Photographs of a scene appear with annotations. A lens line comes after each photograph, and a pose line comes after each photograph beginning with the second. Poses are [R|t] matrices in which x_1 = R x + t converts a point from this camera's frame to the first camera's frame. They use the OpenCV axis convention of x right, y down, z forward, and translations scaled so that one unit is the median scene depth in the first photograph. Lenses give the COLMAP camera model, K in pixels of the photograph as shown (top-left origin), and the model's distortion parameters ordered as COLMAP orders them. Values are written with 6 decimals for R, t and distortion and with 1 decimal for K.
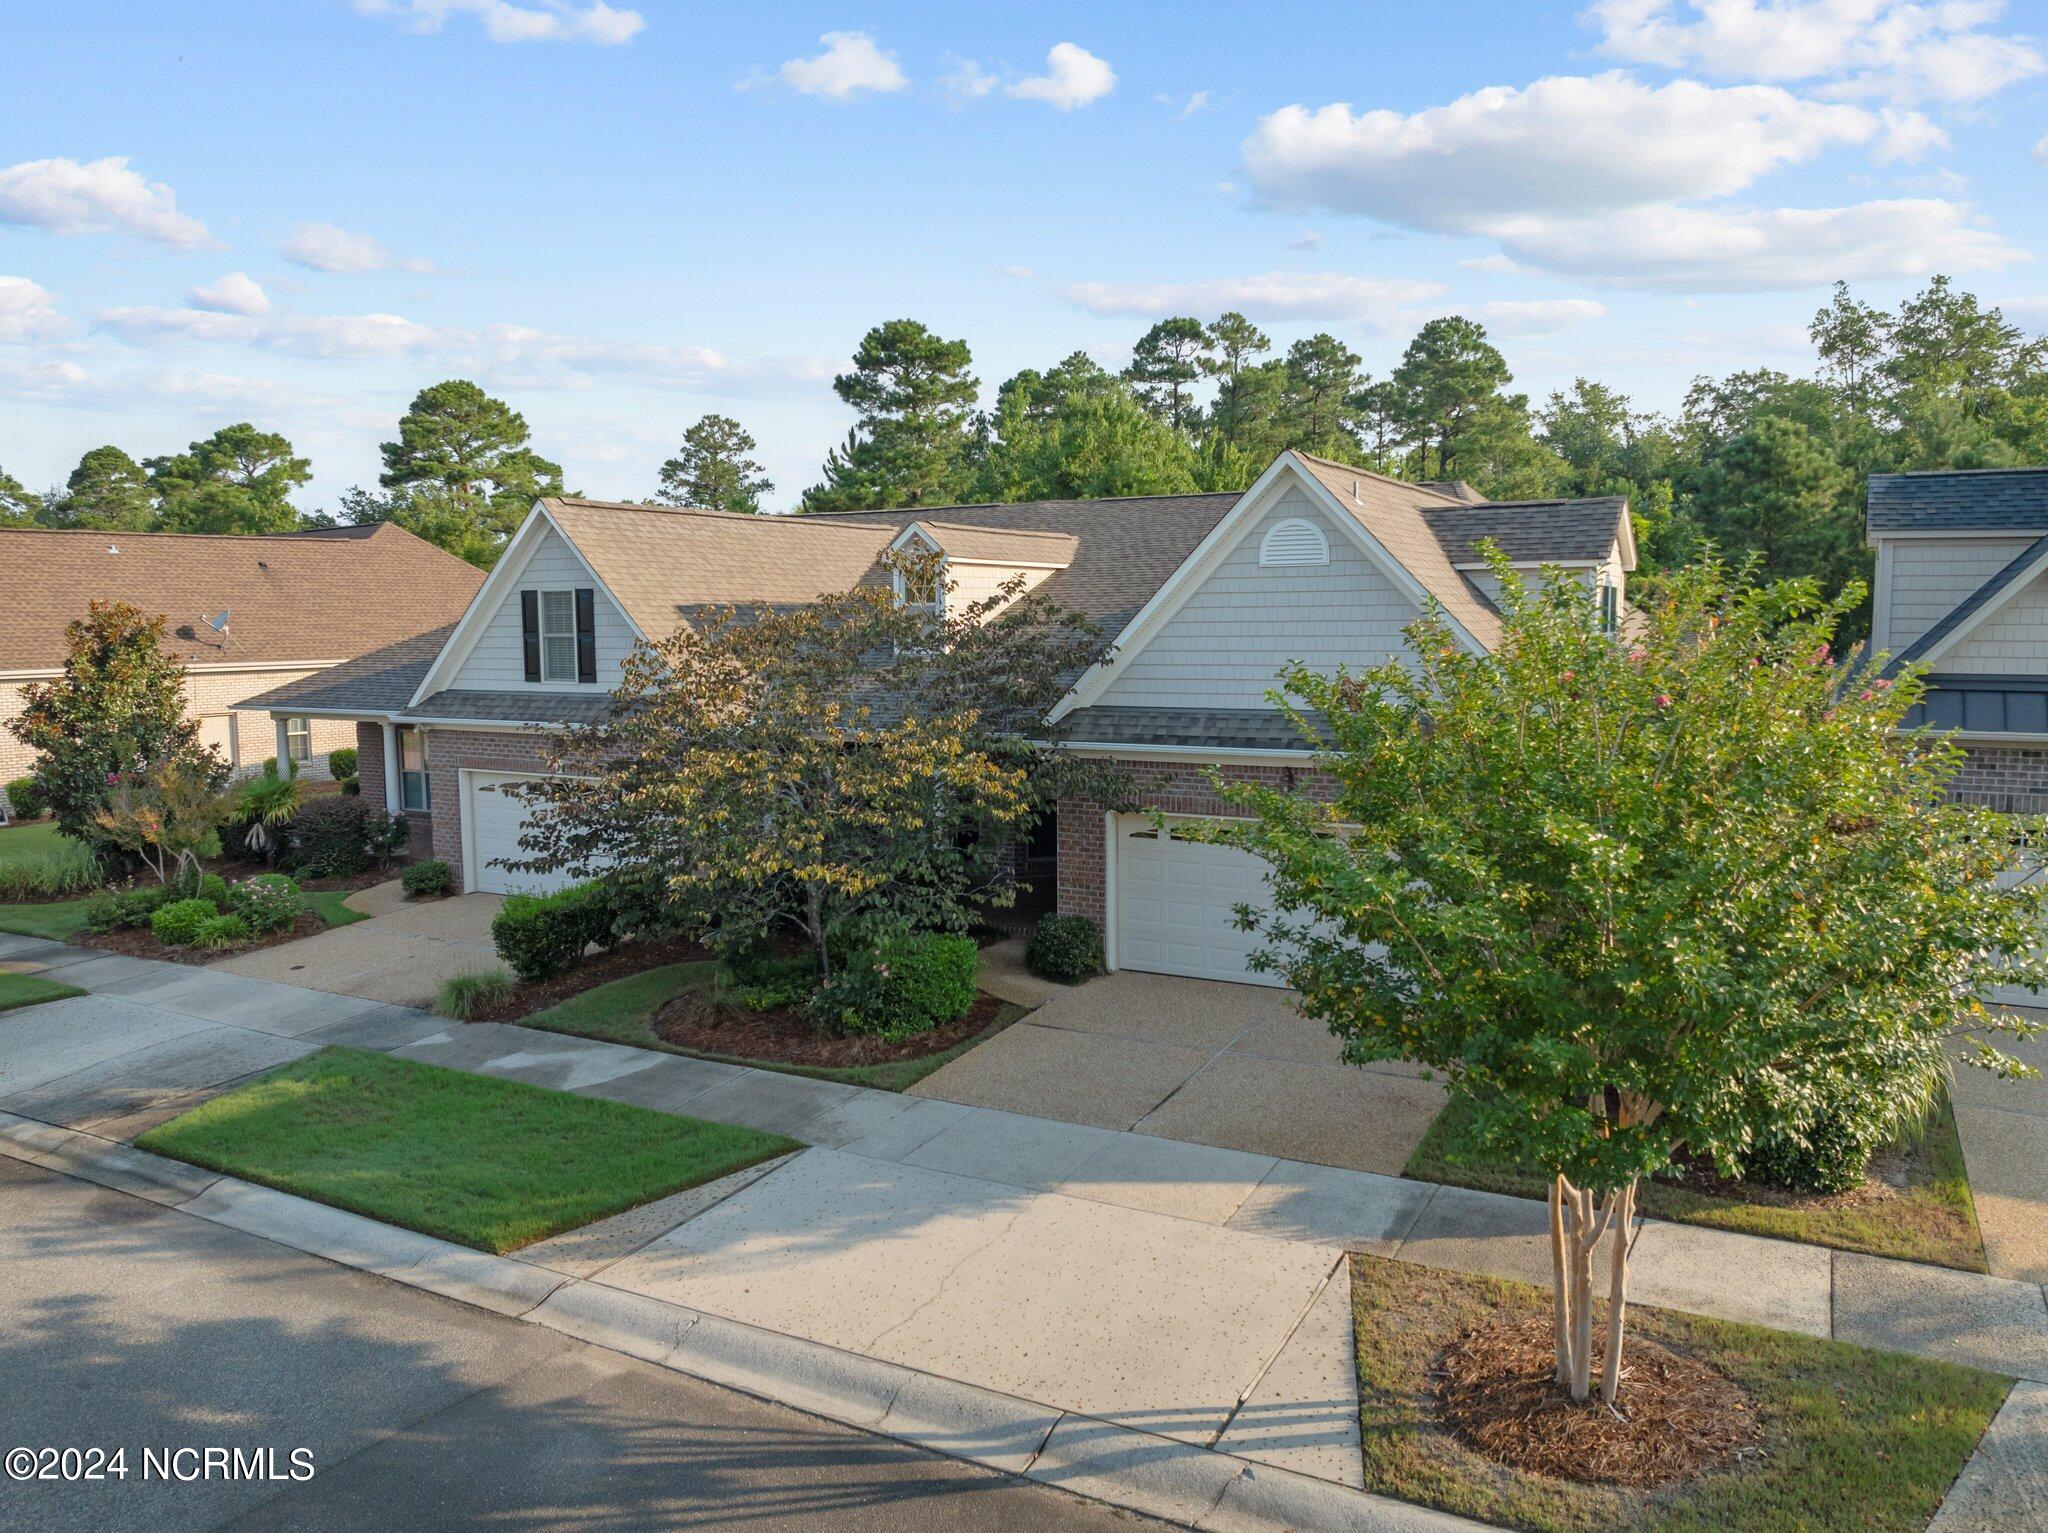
lens RADIAL K [[1463.8, 0, 1024.0], [0, 1463.8, 766.5], [0, 0, 1]] dist [-0.050688, -0.001610]
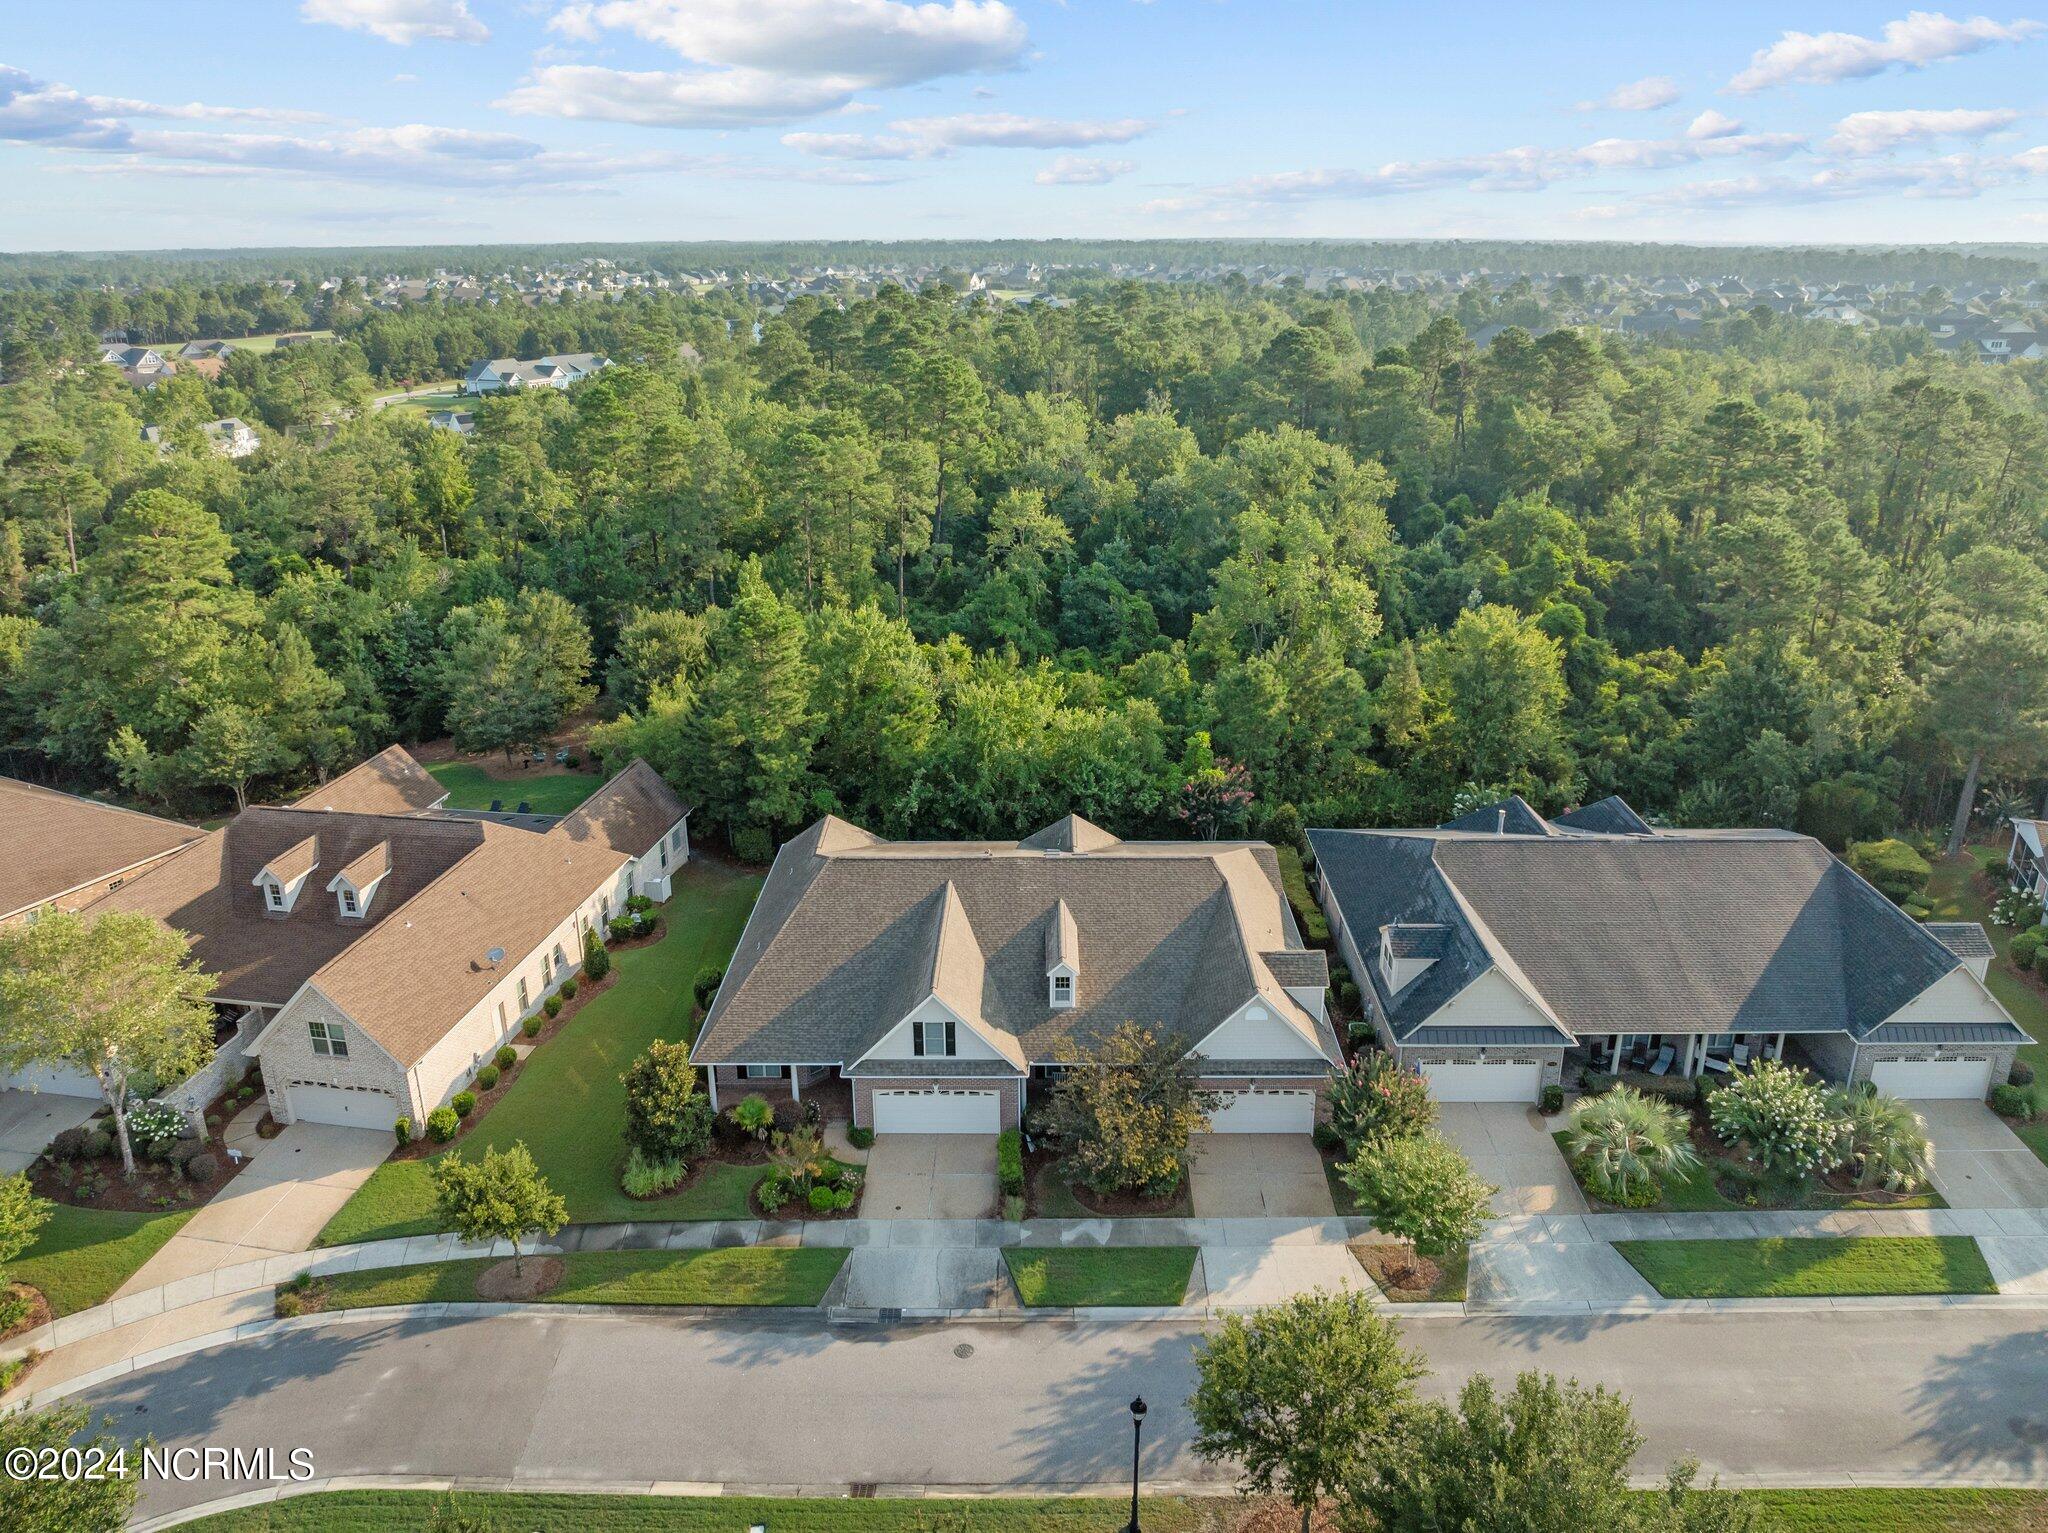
lens RADIAL K [[1469.2, 0, 1024.0], [0, 1469.2, 766.5], [0, 0, 1]] dist [-0.034957, -0.000055]
pose [[0.877922, -0.162712, 0.450309, -2.124373], [0.044863, 0.964304, 0.260971, -2.015218], [-0.476698, -0.208910, 0.853883, -1.818506]]
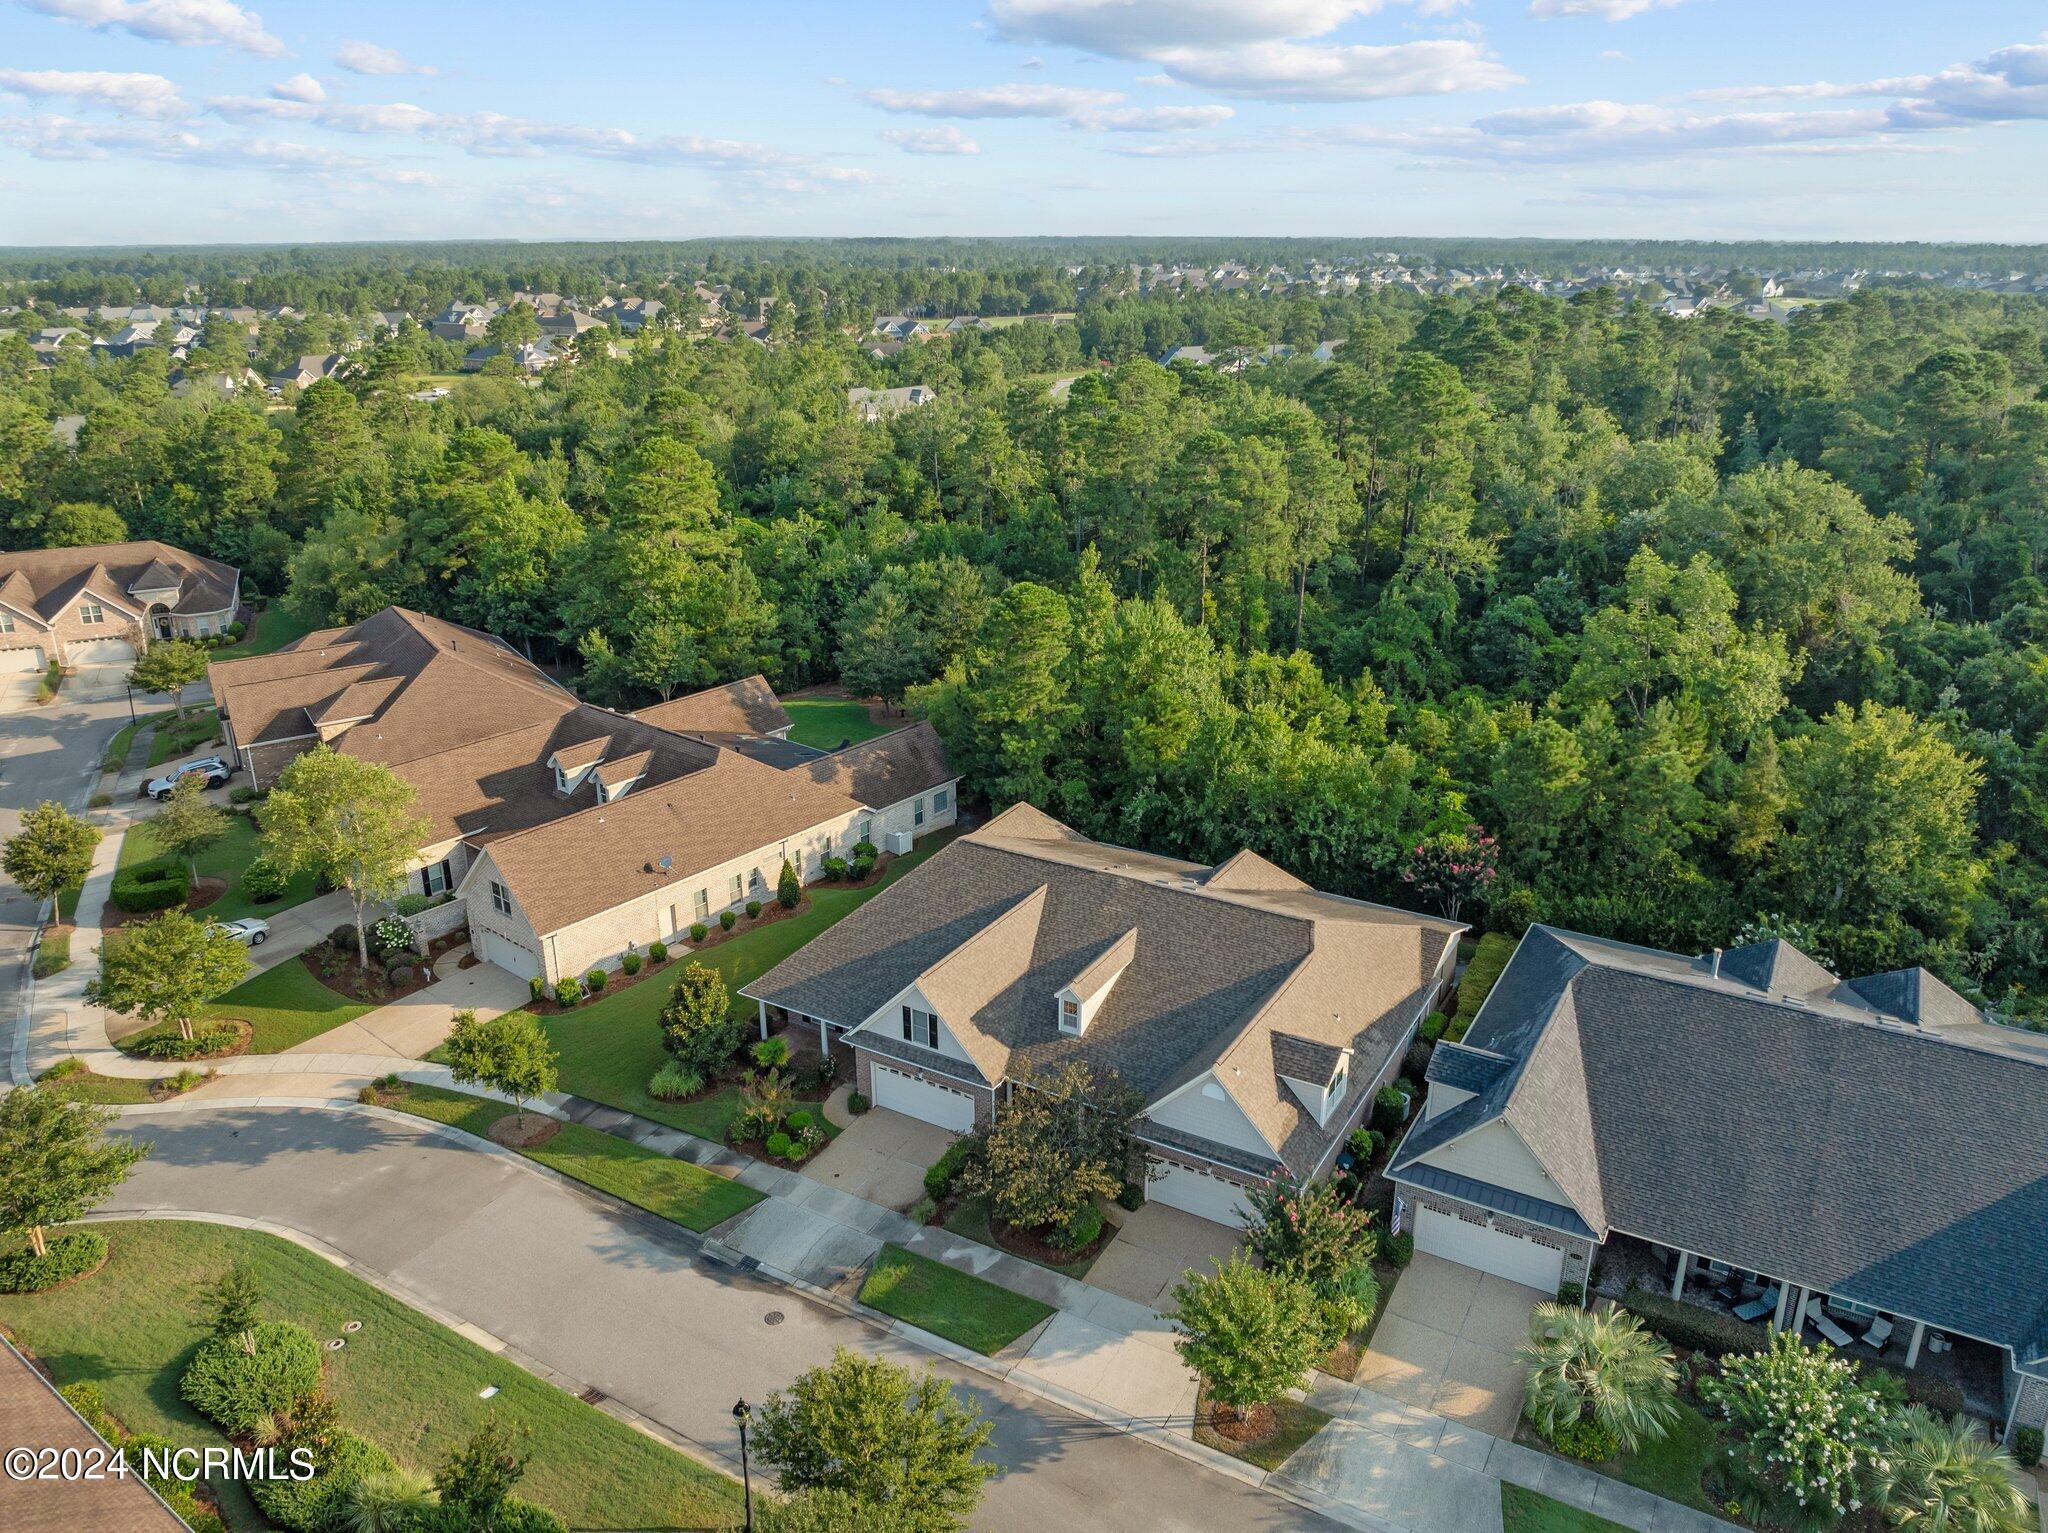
lens RADIAL K [[1462.3, 0, 1024.0], [0, 1462.3, 766.5], [0, 0, 1]] dist [-0.017647, -0.044439]
pose [[0.999659, 0.010988, -0.023700, -0.169108], [-0.004586, 0.966960, 0.254885, -1.987583], [0.025718, -0.254689, 0.966681, -2.165374]]
